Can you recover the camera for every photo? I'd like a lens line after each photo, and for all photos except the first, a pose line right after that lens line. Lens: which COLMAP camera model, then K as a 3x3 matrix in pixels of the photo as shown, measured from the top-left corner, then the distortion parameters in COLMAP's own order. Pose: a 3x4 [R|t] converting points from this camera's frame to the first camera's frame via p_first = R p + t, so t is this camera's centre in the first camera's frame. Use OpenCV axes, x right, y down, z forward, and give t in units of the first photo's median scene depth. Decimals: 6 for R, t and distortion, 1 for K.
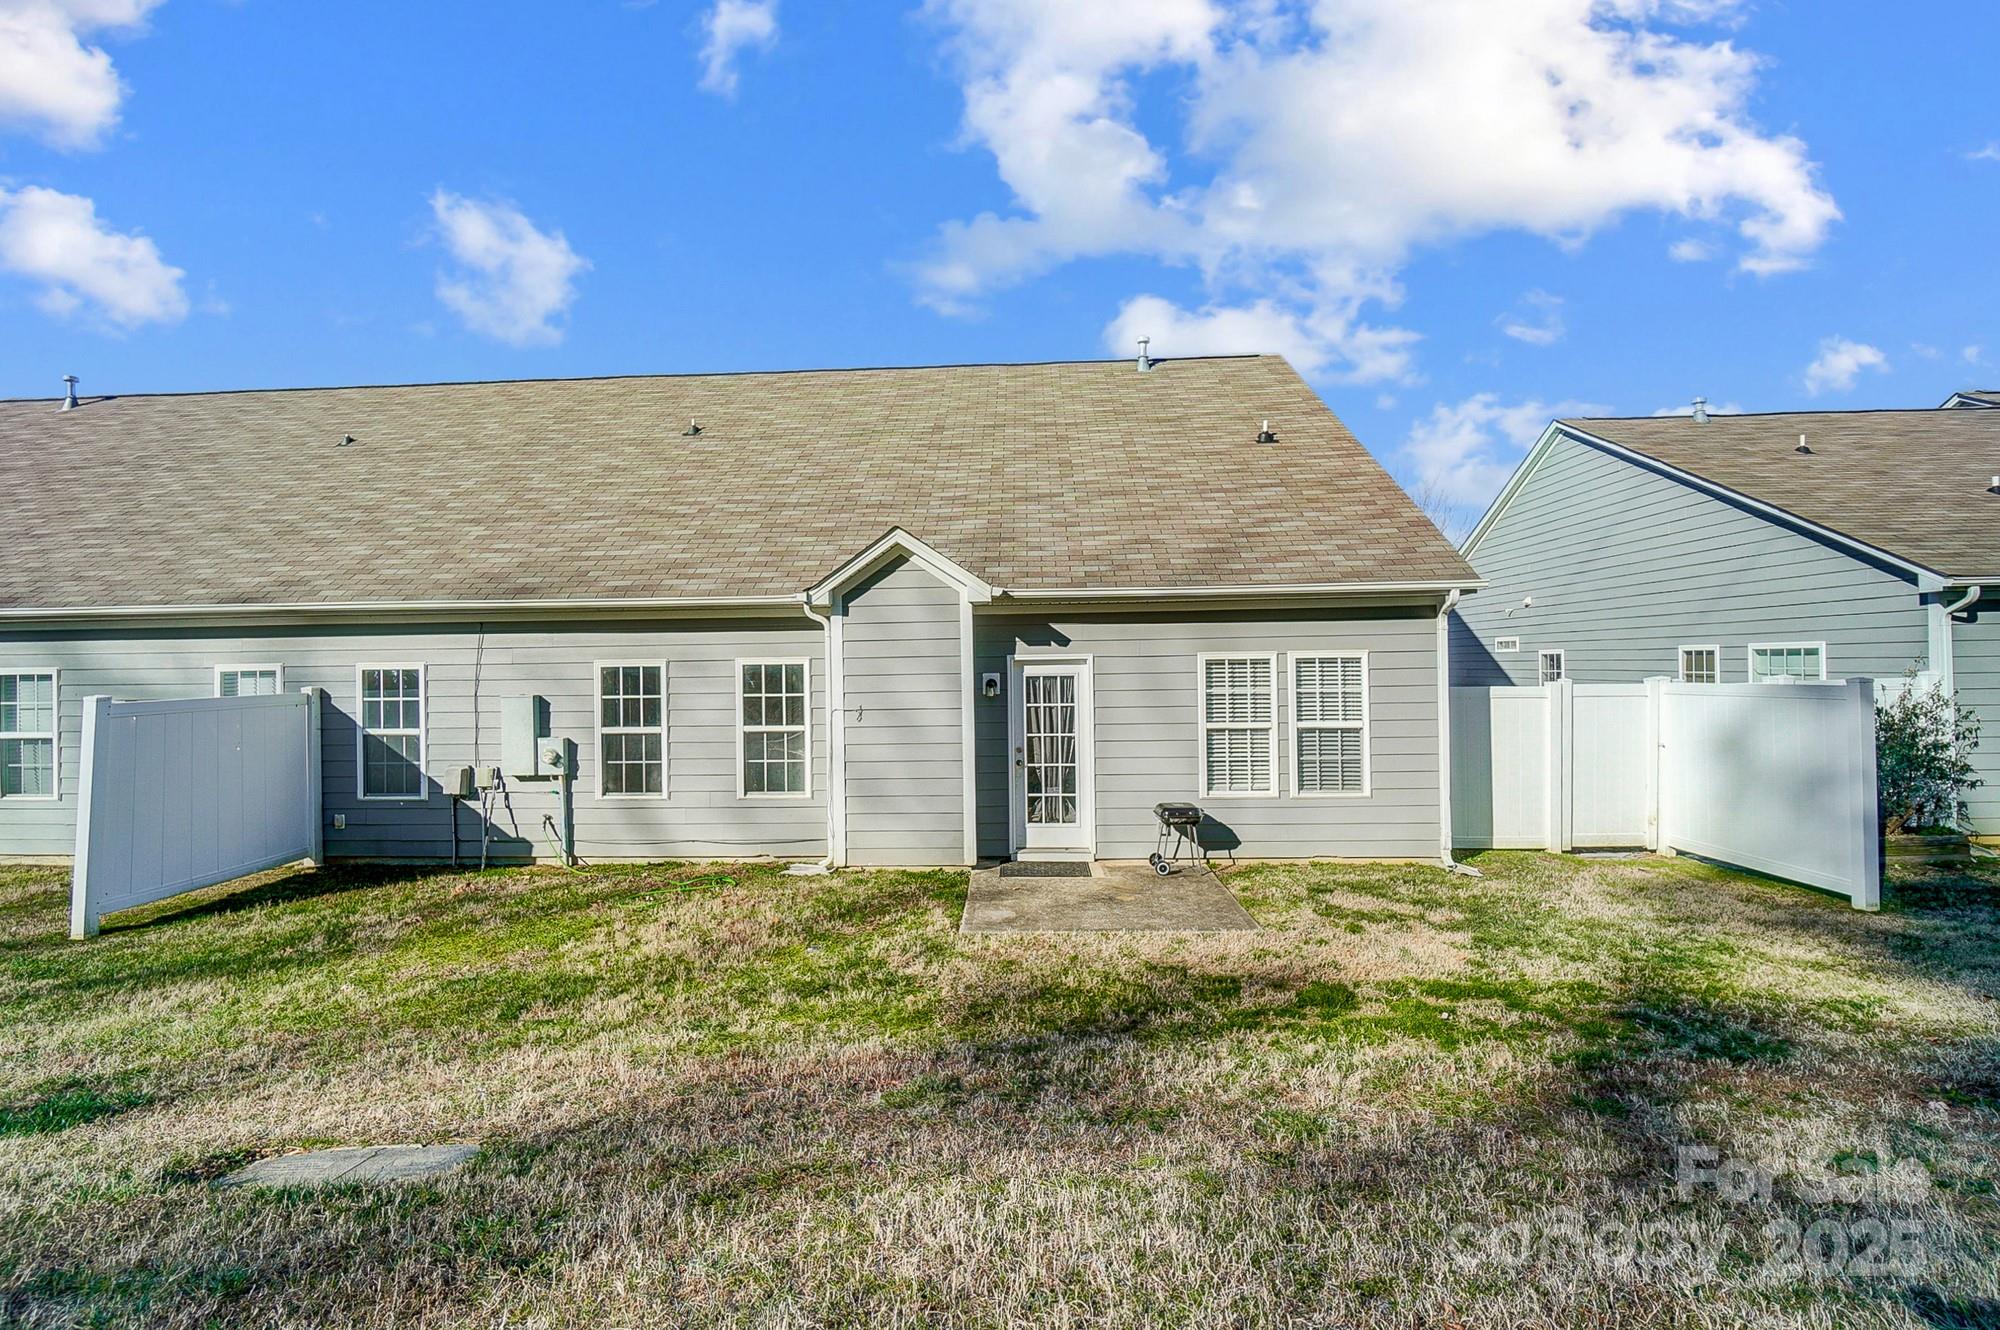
lens RADIAL K [[906.8, 0, 986.5], [0, 906.8, 658.1], [0, 0, 1]] dist [-0.000841, 0.000313]
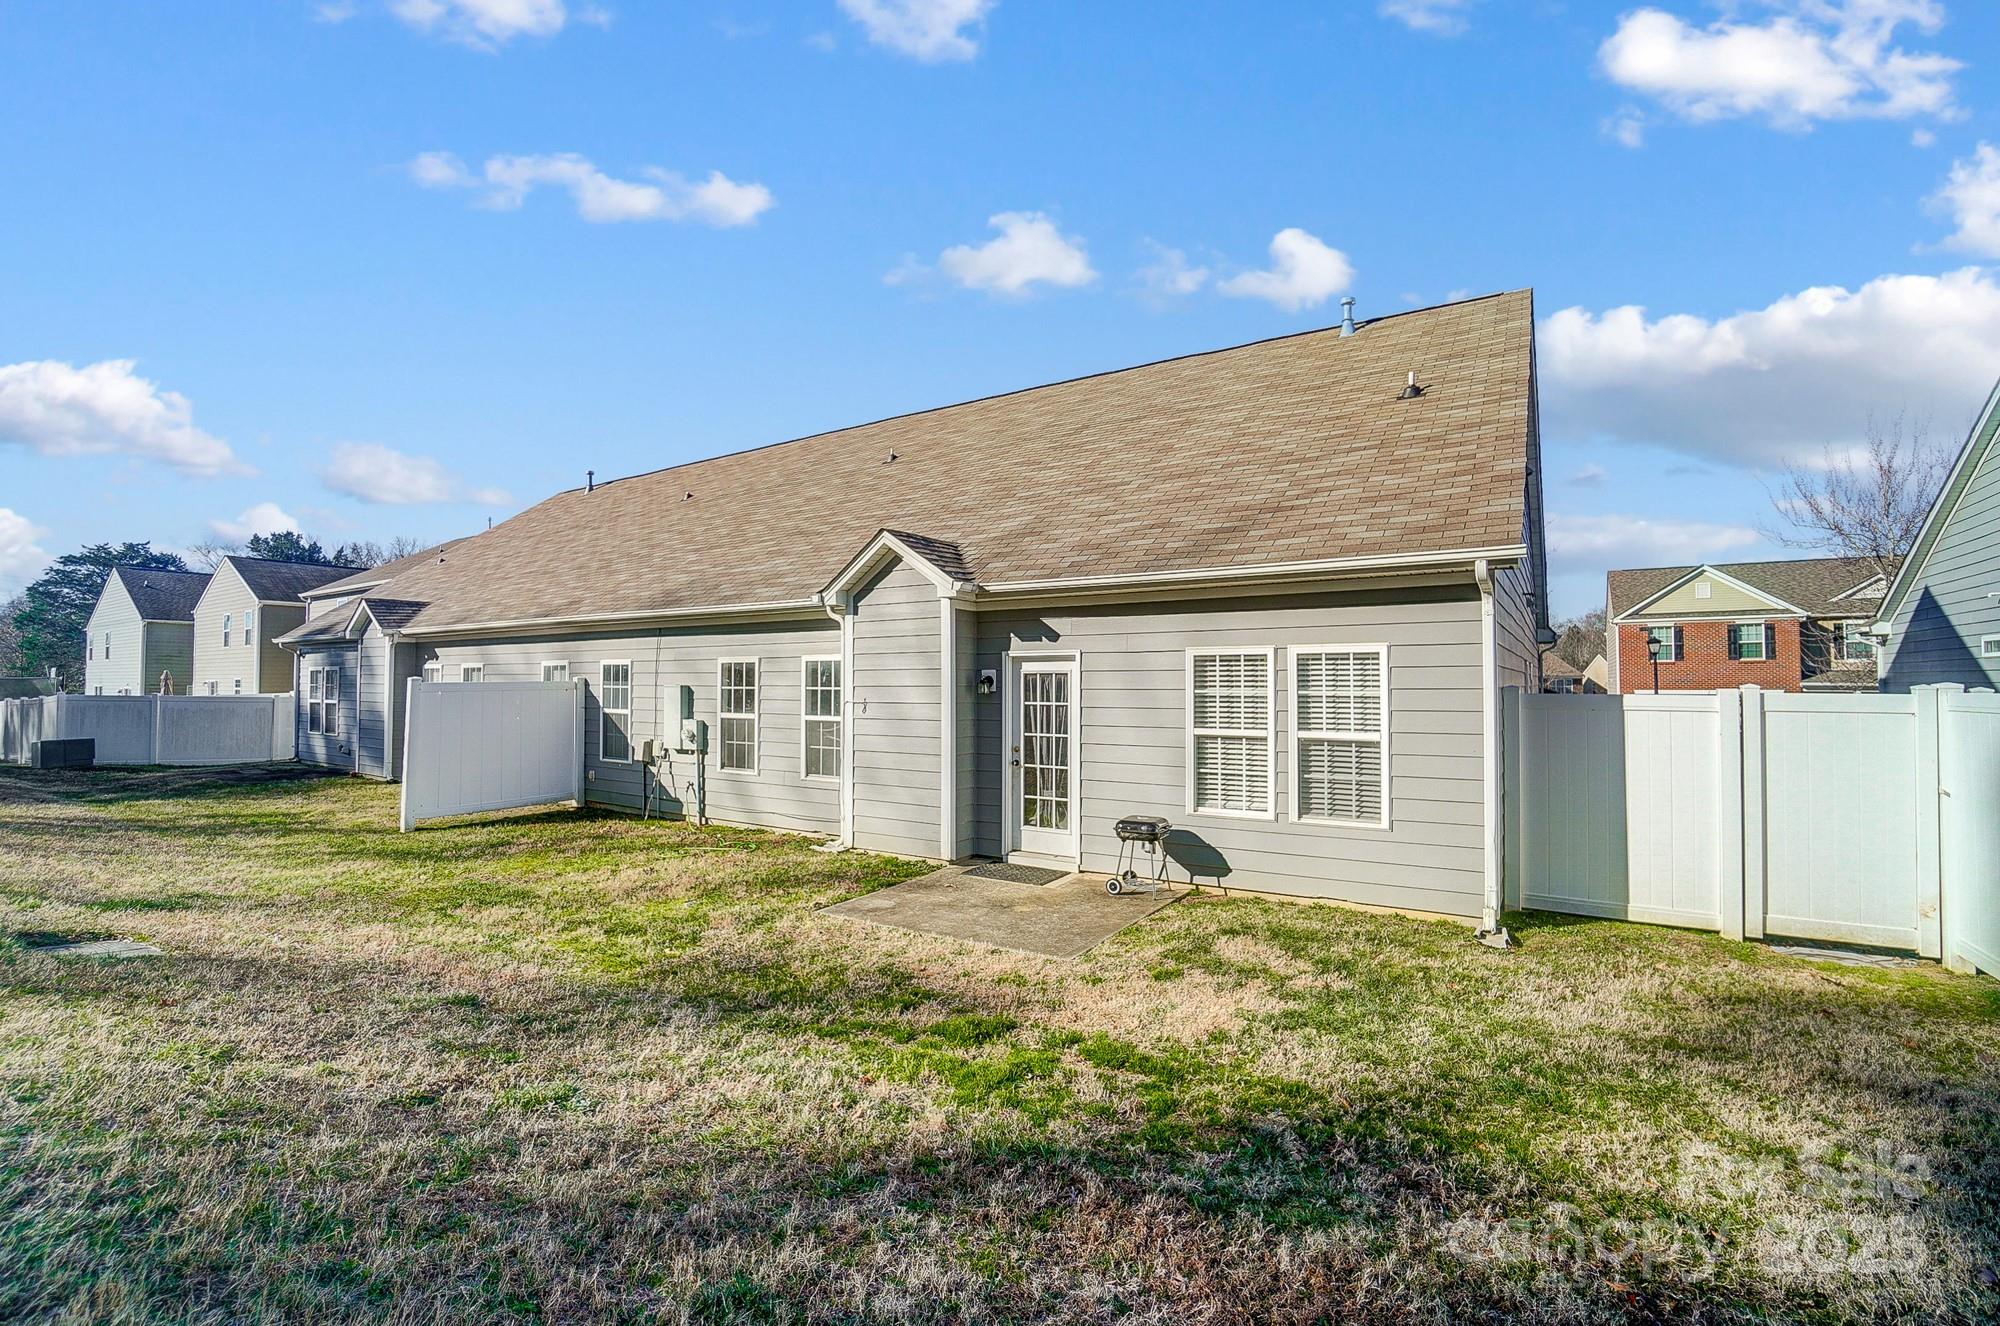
lens RADIAL K [[887.9, 0, 1000.4], [0, 887.9, 660.5], [0, 0, 1]] dist [-0.062644, 0.021600]
pose [[0.864092, 0.001212, -0.503333, 0.488397], [-0.007326, 0.999921, -0.010169, 0.015649], [0.503281, 0.012474, 0.864033, 0.165270]]
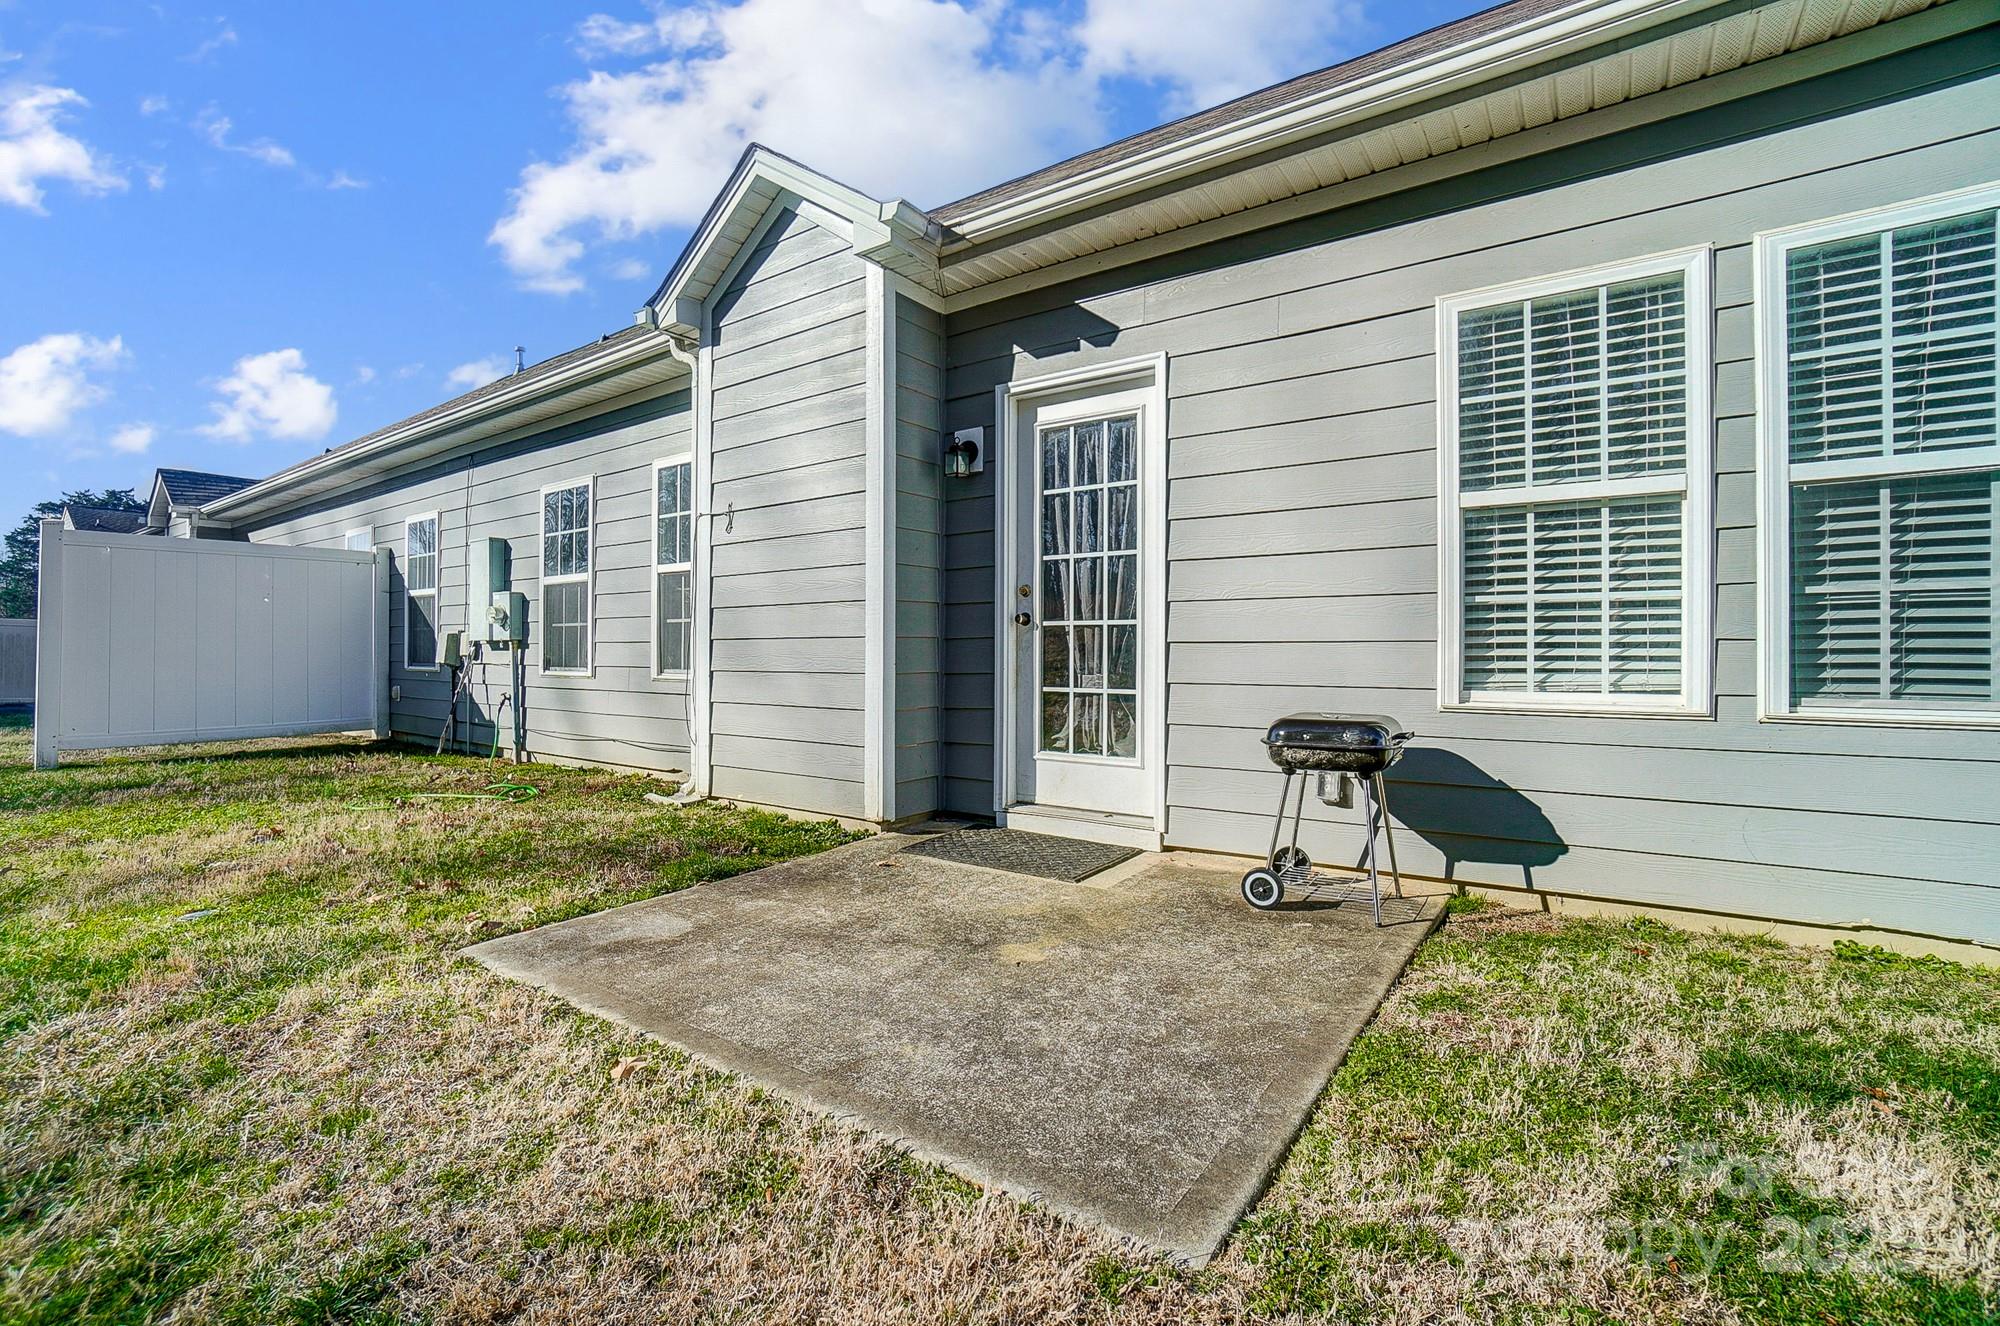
lens RADIAL K [[887.9, 0, 1000.4], [0, 887.9, 660.5], [0, 0, 1]] dist [-0.062644, 0.021600]
pose [[0.842399, 0.018701, -0.538530, 0.263699], [-0.008157, 0.999726, 0.021957, 0.124247], [0.538793, -0.014104, 0.842320, 0.597766]]
